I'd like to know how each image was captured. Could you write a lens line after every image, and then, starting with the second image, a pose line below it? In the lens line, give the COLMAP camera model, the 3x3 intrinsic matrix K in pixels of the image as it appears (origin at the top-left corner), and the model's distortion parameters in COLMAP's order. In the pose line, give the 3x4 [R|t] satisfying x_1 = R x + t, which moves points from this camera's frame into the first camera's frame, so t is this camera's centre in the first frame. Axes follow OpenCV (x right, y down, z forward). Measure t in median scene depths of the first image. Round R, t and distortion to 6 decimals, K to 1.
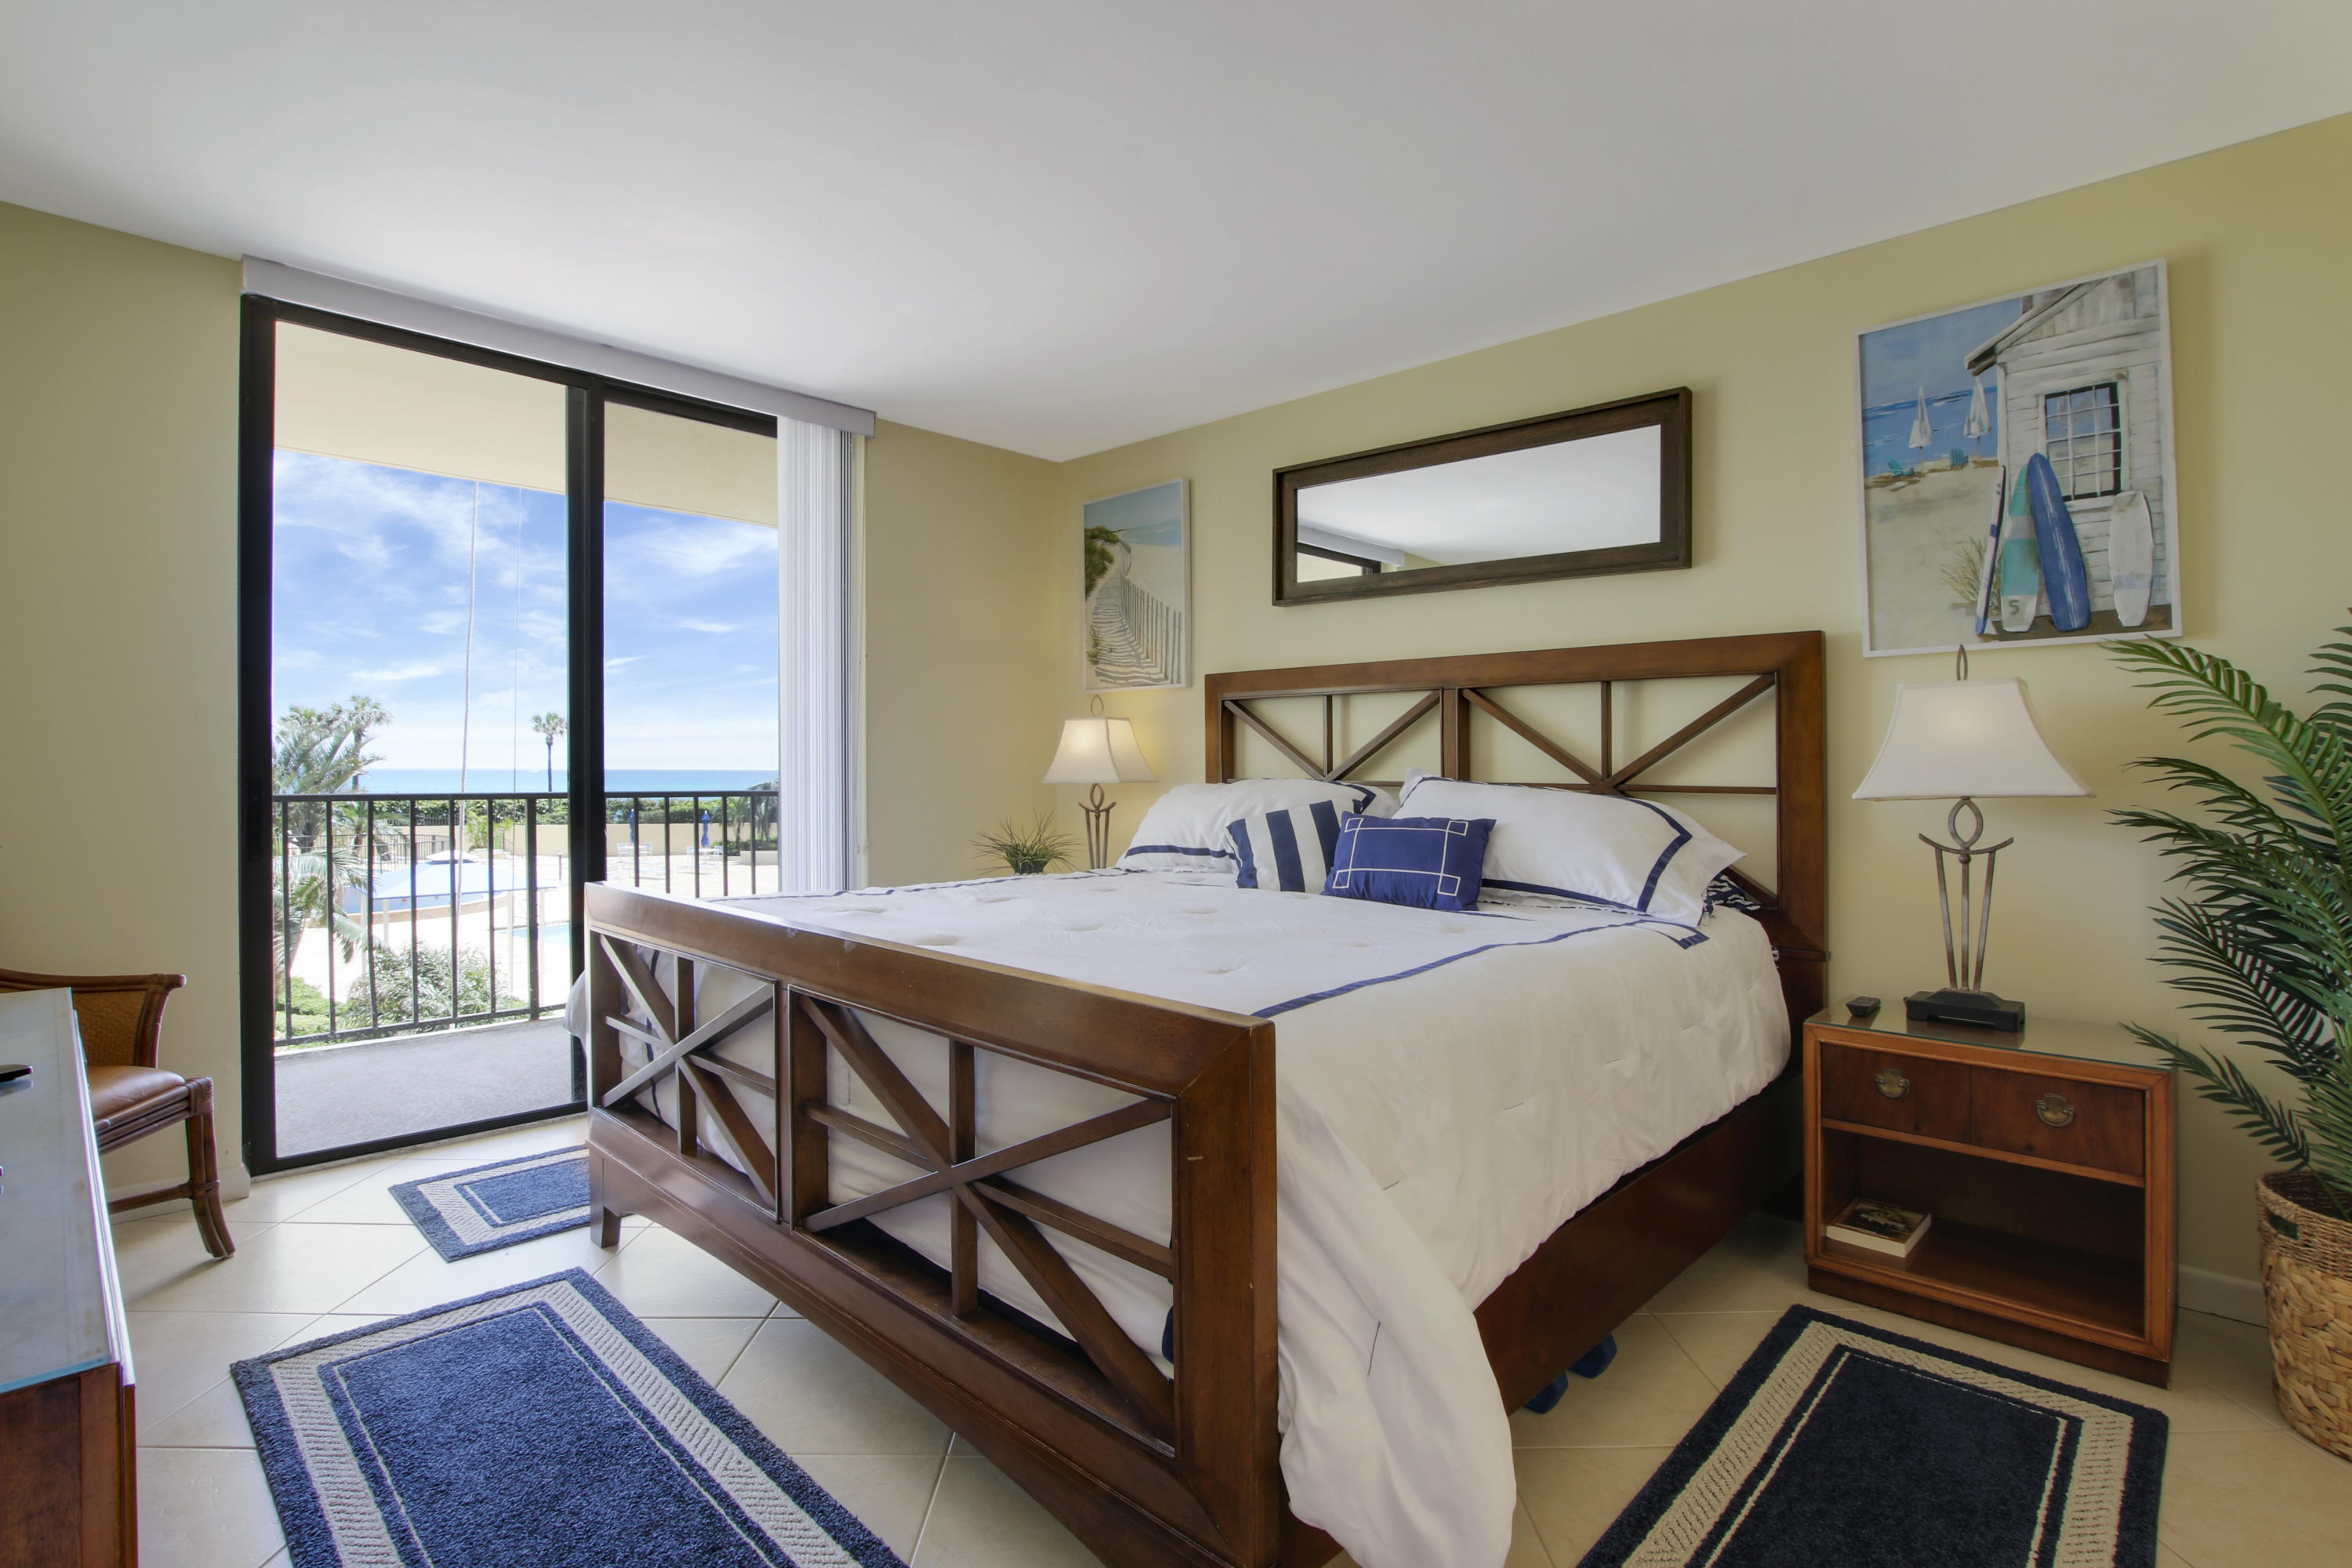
lens RADIAL K [[1149.8, 0, 1216.5], [0, 1149.8, 772.0], [0, 0, 1]] dist [-0.029643, 0.006975]
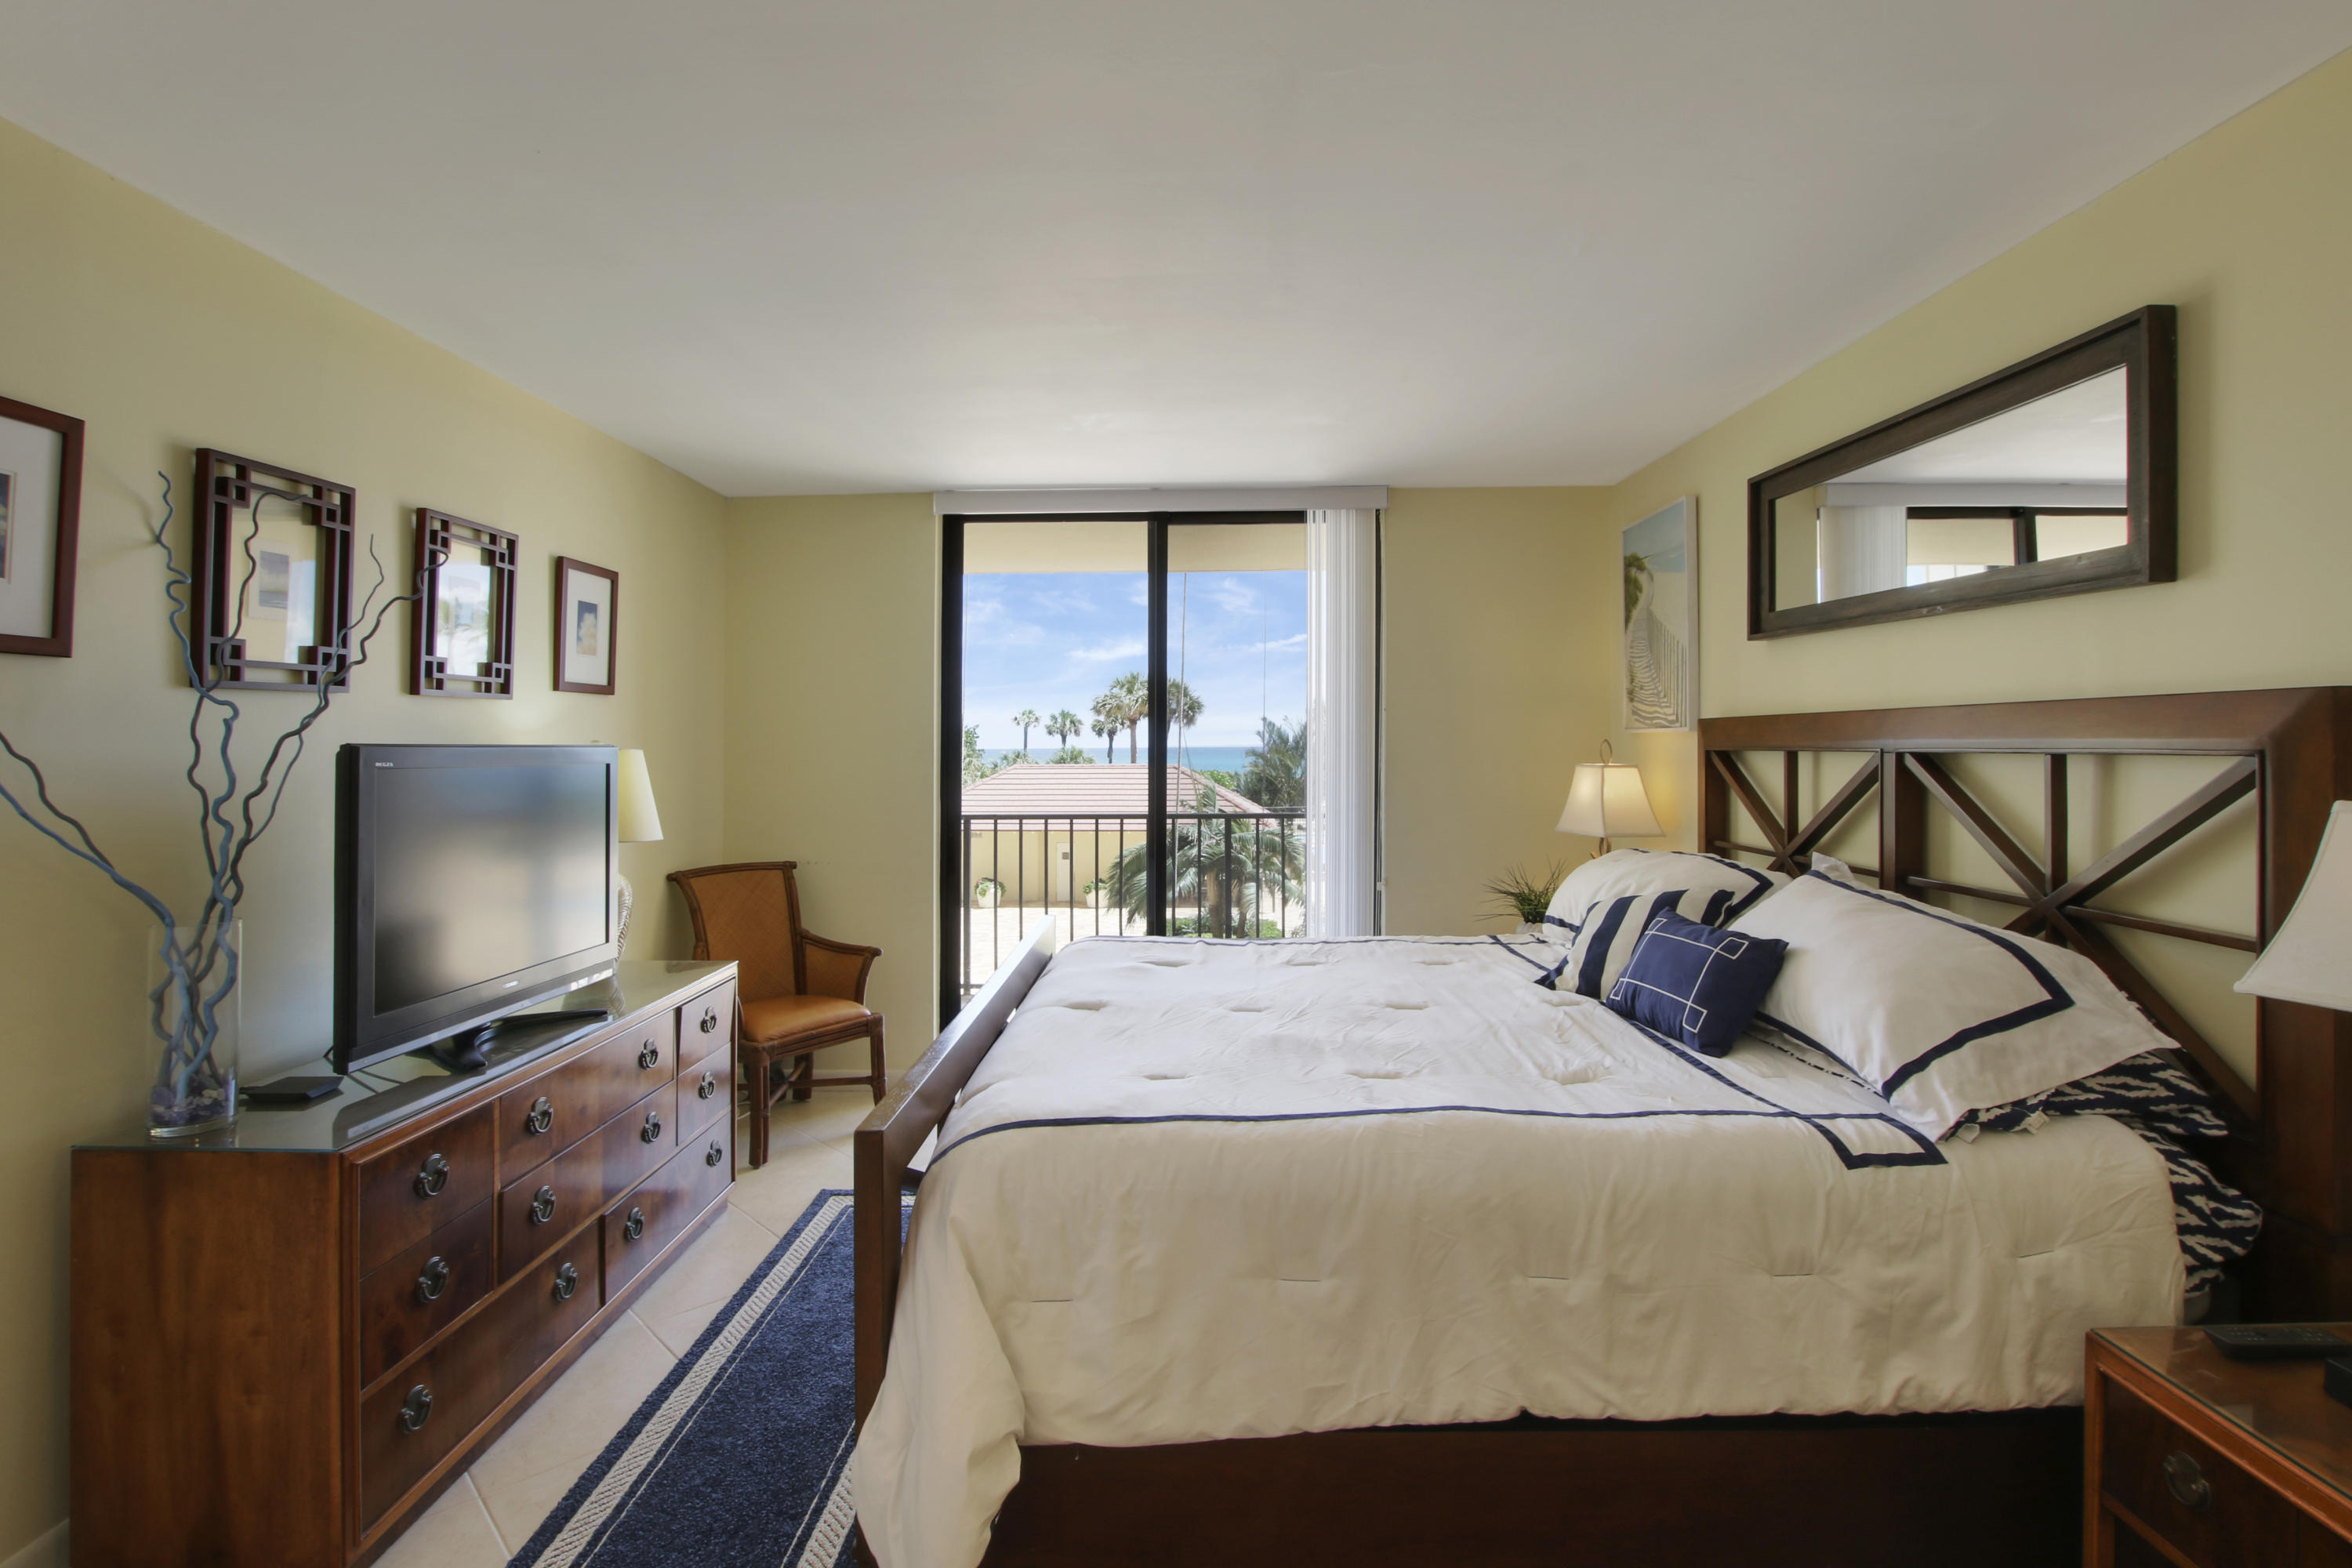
lens RADIAL K [[1149.8, 0, 1161.9], [0, 1149.8, 741.8], [0, 0, 1]] dist [-0.029643, 0.006975]
pose [[0.670980, -0.012229, -0.741375, 0.584055], [0.006251, 0.999922, -0.010836, -0.097742], [0.741449, 0.002636, 0.671004, 0.177263]]
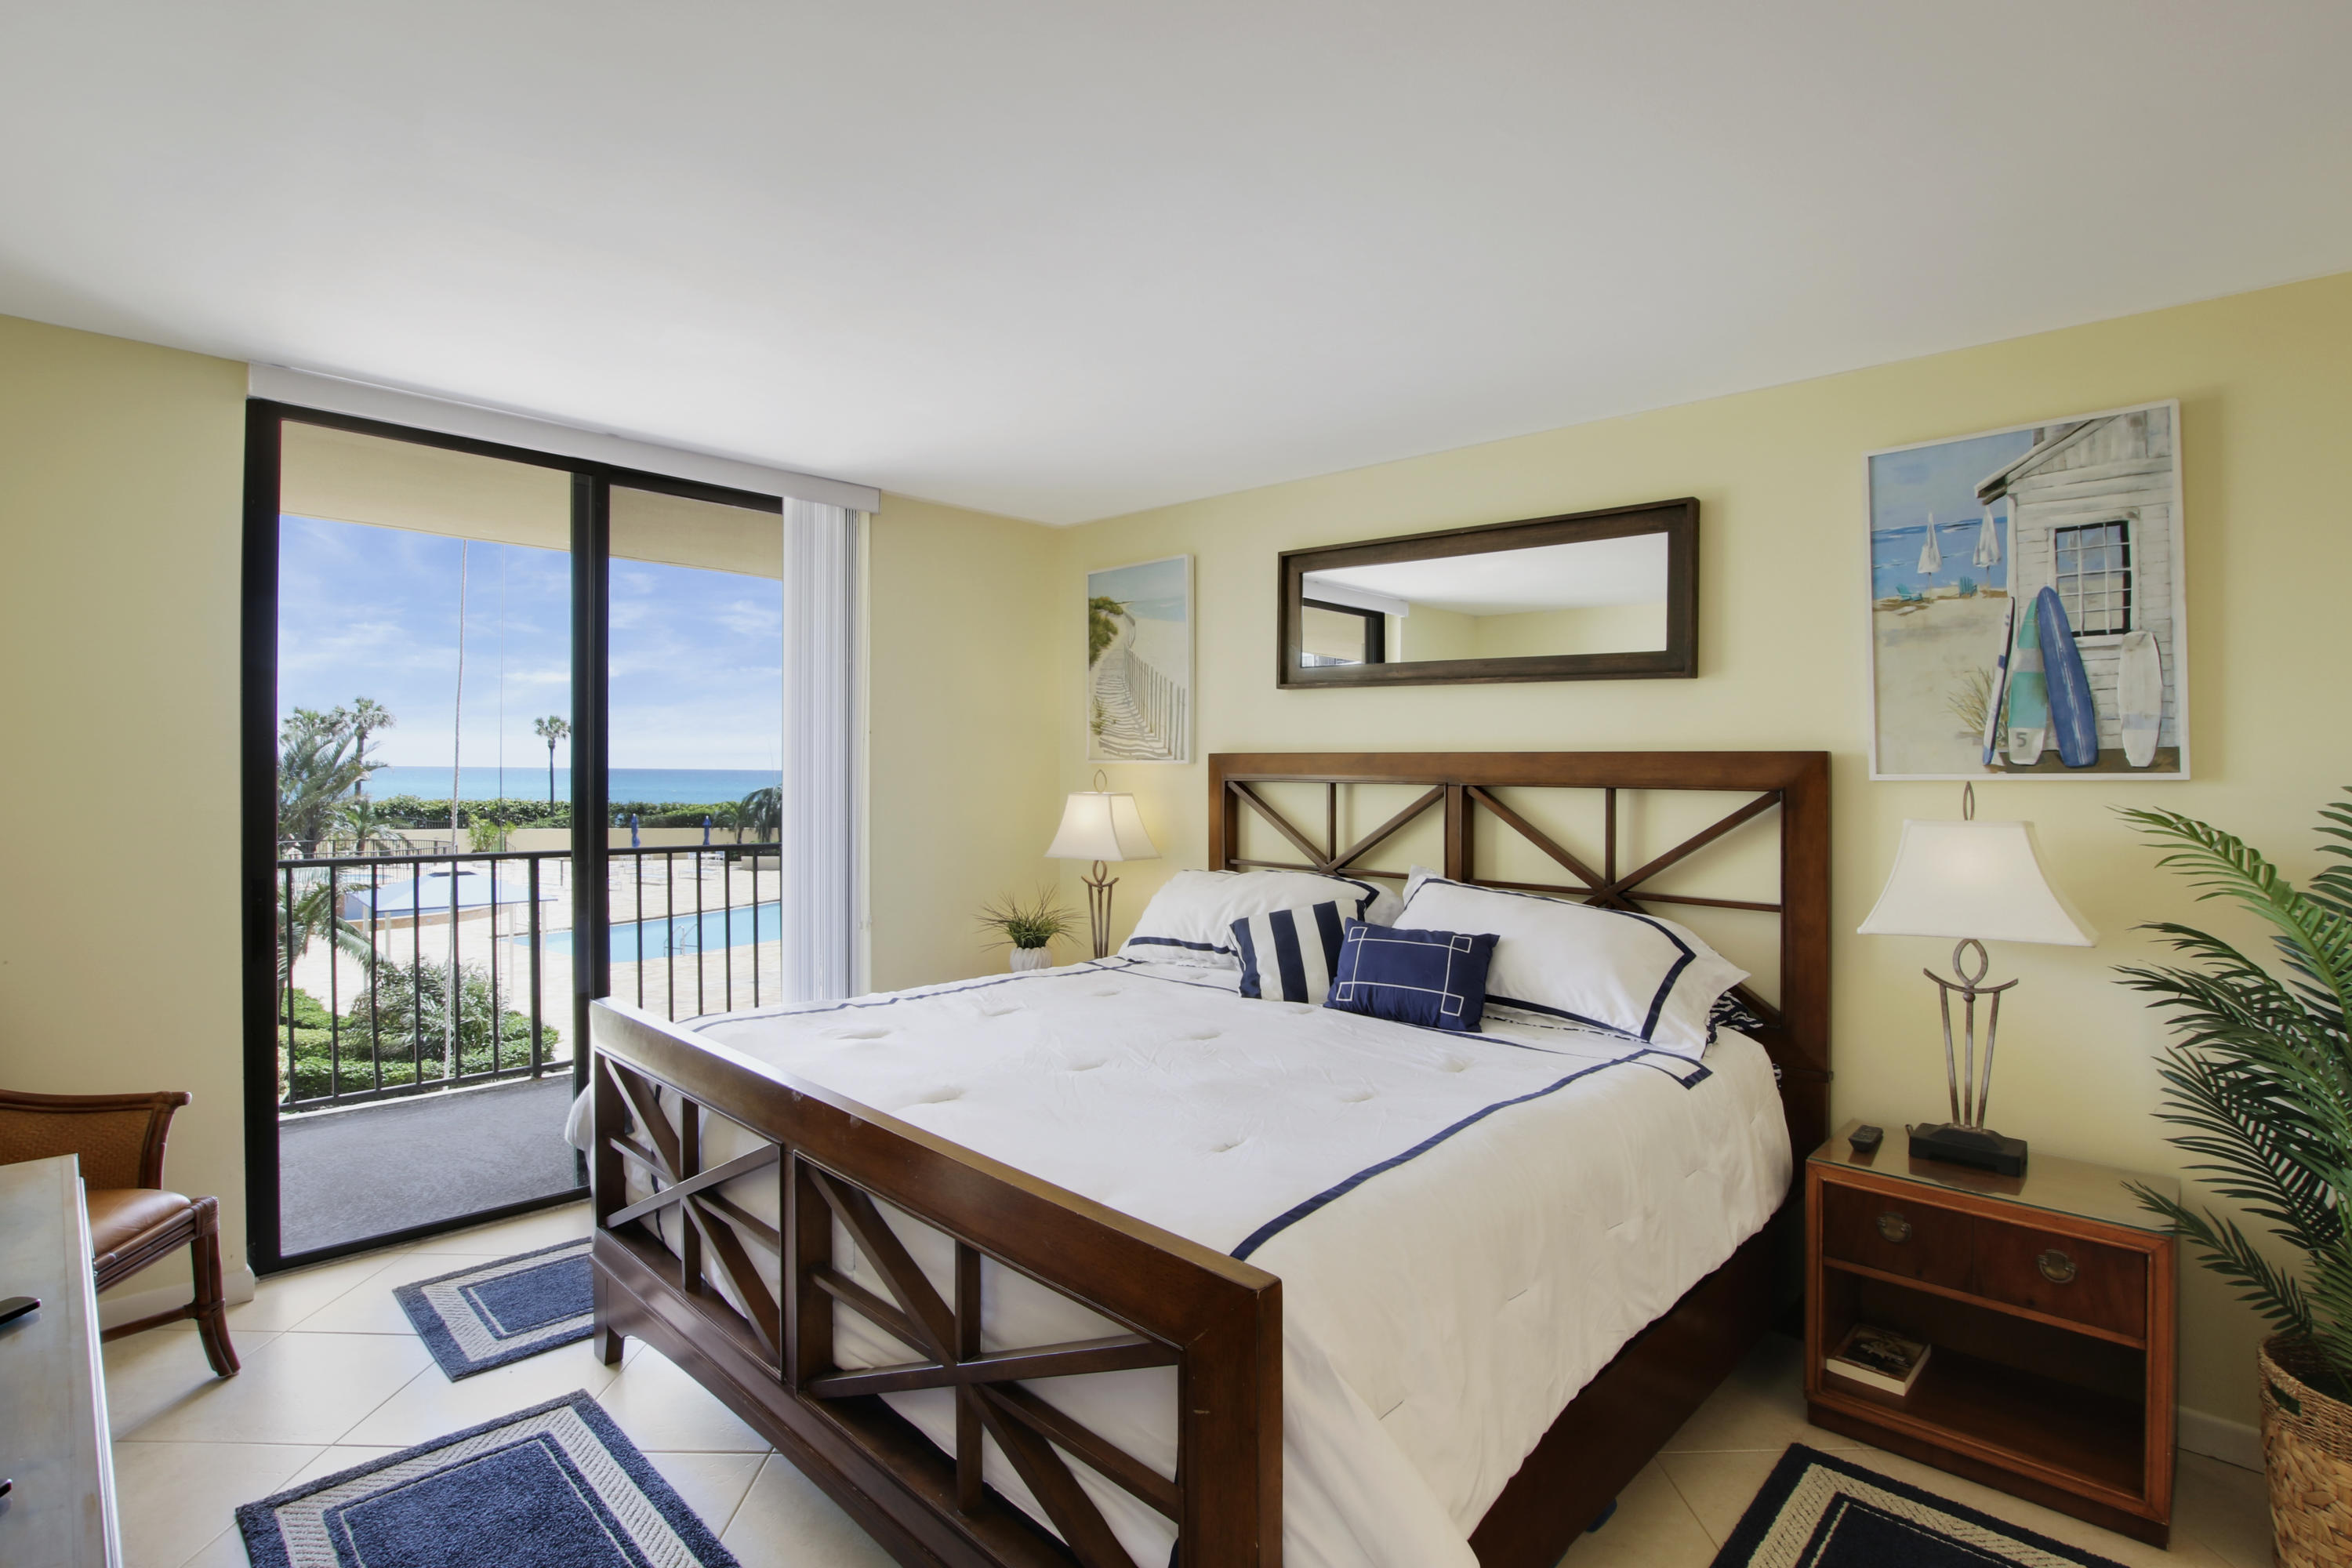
lens RADIAL K [[1149.8, 0, 1215.3], [0, 1149.8, 779.9], [0, 0, 1]] dist [-0.029643, 0.006975]
pose [[0.999976, 0.006606, -0.002003, -0.003617], [-0.006601, 0.999974, 0.002872, -0.104394], [0.002022, -0.002859, 0.999994, 0.000714]]
